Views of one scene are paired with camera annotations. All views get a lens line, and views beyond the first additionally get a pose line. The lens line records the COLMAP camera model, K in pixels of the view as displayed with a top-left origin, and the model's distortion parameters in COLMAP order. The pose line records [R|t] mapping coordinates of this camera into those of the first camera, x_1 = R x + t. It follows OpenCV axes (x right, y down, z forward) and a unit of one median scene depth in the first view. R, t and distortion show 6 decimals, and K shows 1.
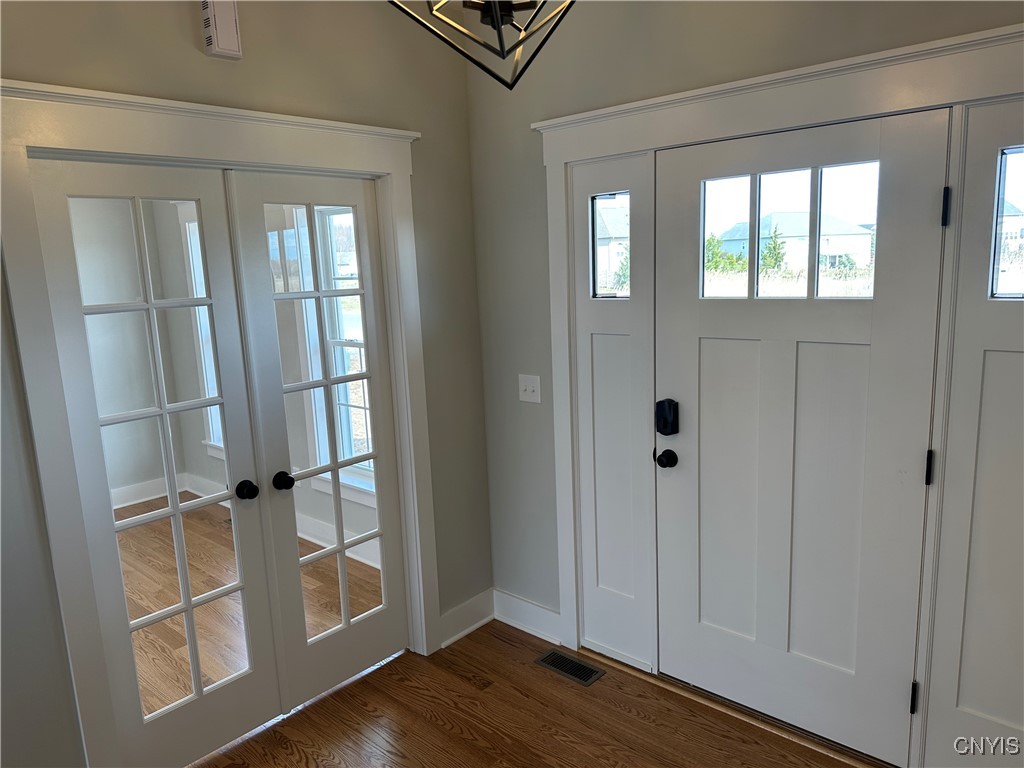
lens RADIAL K [[723.7, 0, 512.2], [0, 723.7, 388.3], [0, 0, 1]] dist [0.033845, -0.020111]
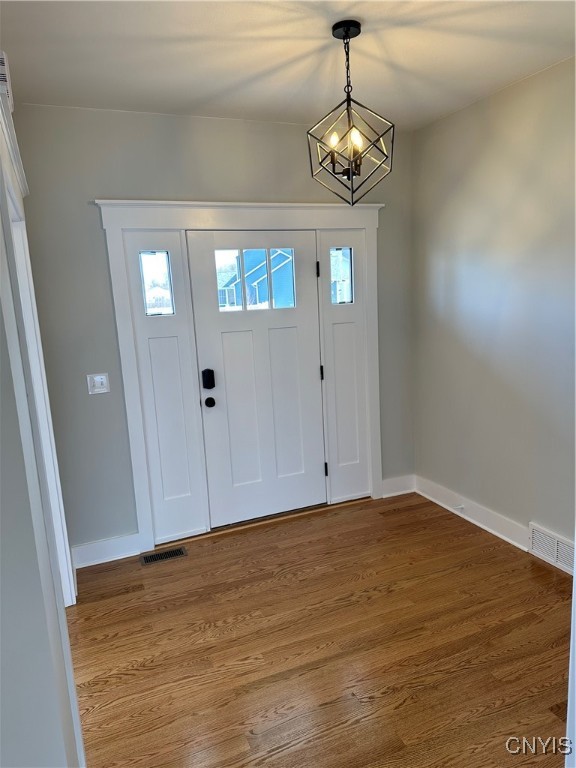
lens RADIAL K [[542.7, 0, 289.2], [0, 542.7, 382.6], [0, 0, 1]] dist [0.033845, -0.020111]
pose [[0.416182, -0.140080, 0.898426, -0.892498], [0.190093, 0.979633, 0.064684, 0.000148], [-0.889189, 0.143864, 0.434334, 0.235177]]
